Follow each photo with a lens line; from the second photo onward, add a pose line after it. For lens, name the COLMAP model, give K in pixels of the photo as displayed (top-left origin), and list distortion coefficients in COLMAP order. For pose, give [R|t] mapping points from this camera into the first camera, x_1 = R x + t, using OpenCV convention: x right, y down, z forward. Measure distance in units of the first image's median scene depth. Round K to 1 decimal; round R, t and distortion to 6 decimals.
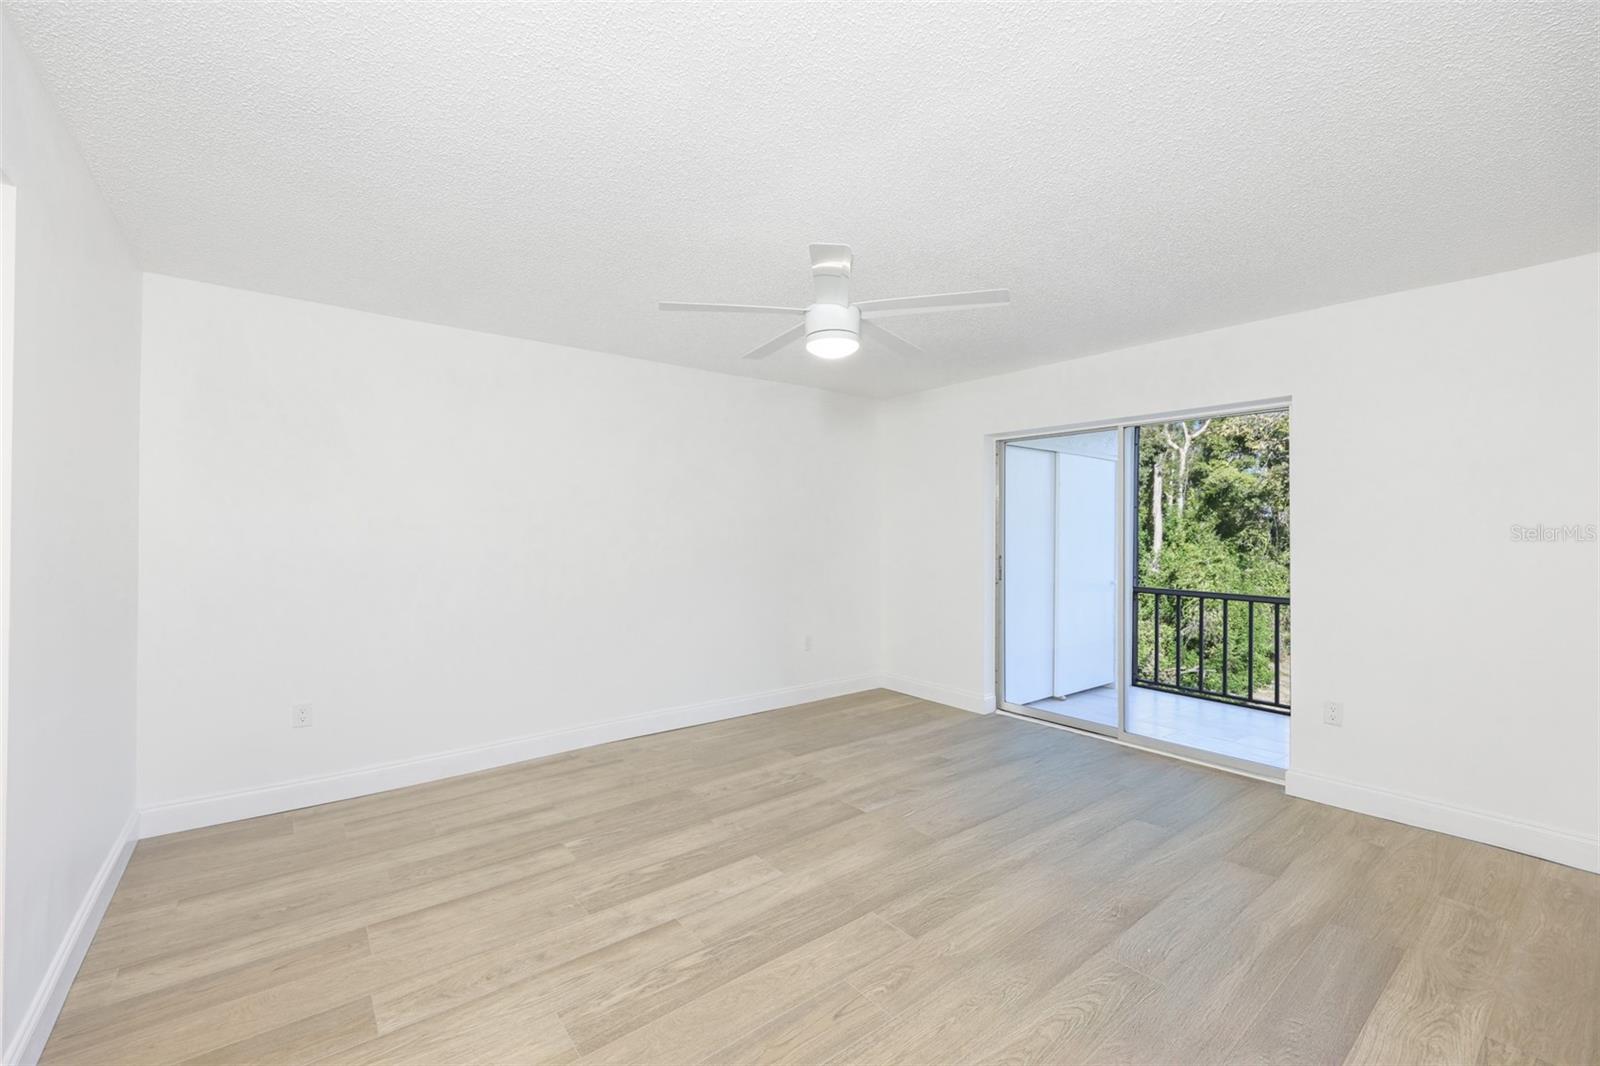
lens RADIAL K [[652.0, 0, 792.9], [0, 652.0, 516.0], [0, 0, 1]] dist [-0.002046, -0.000328]
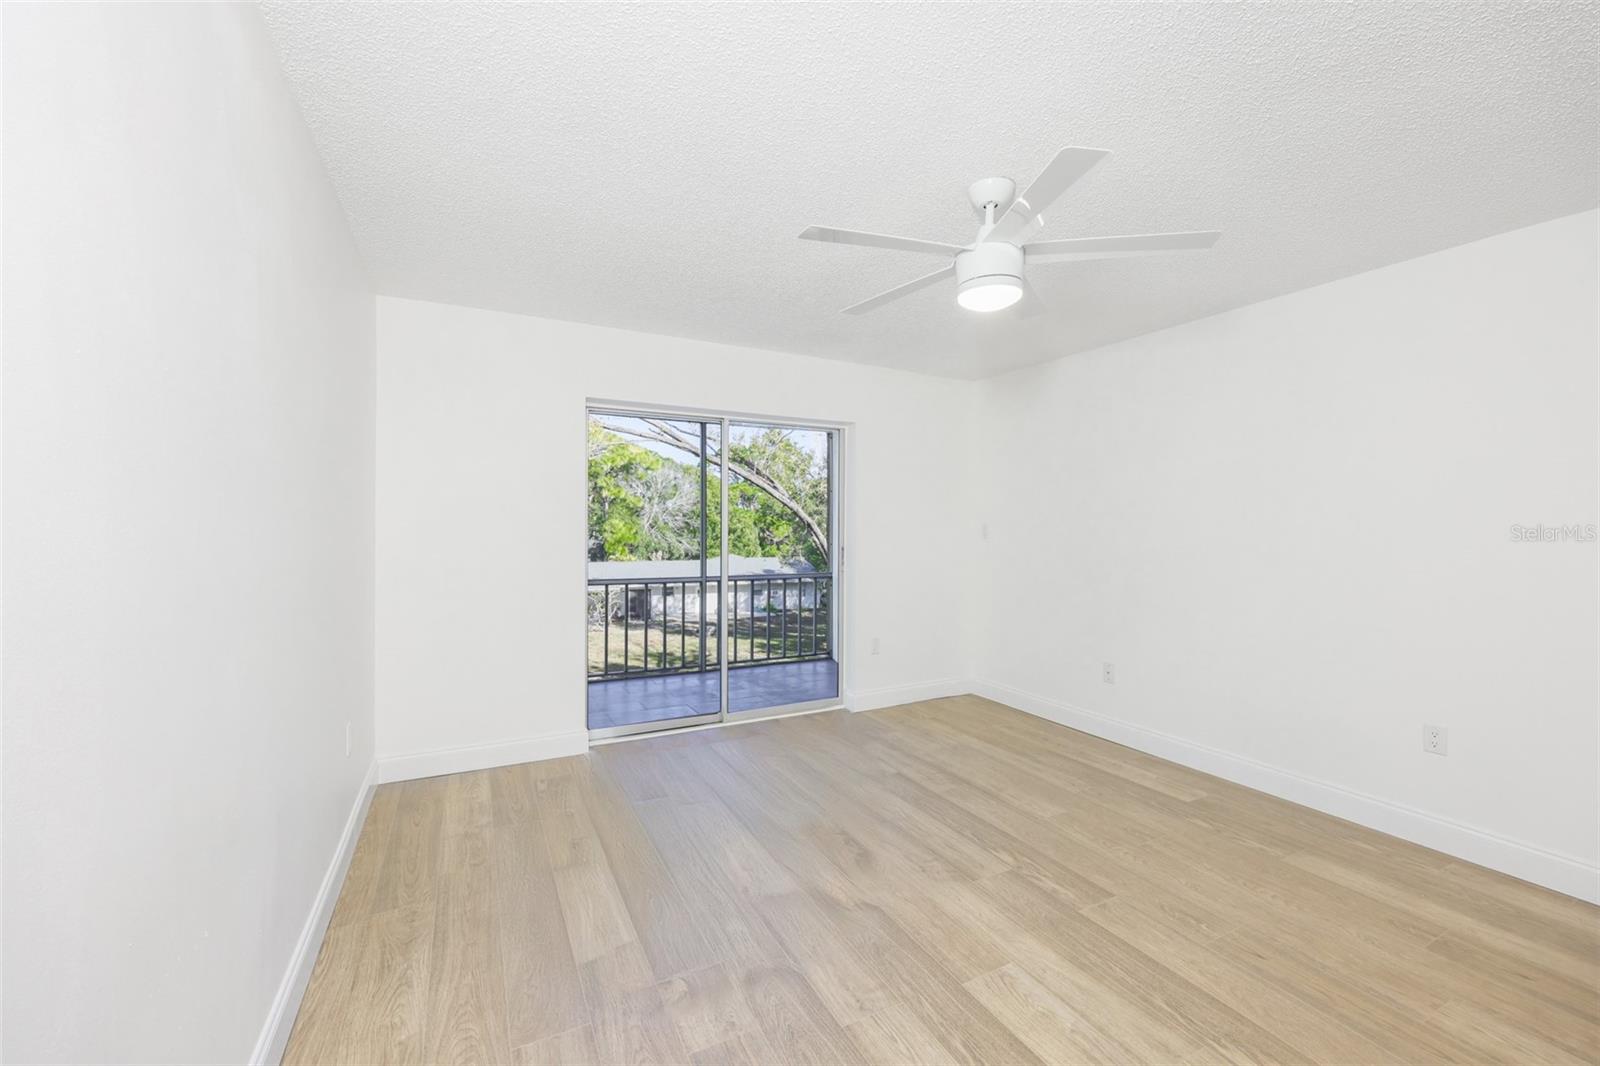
lens RADIAL K [[638.5, 0, 802.5], [0, 638.5, 531.3], [0, 0, 1]] dist [-0.001417, 0.000006]
pose [[0.186617, -0.010928, 0.982372, -0.680864], [-0.026525, 0.999518, 0.016157, 0.011035], [-0.982075, -0.029073, 0.186237, 0.924644]]
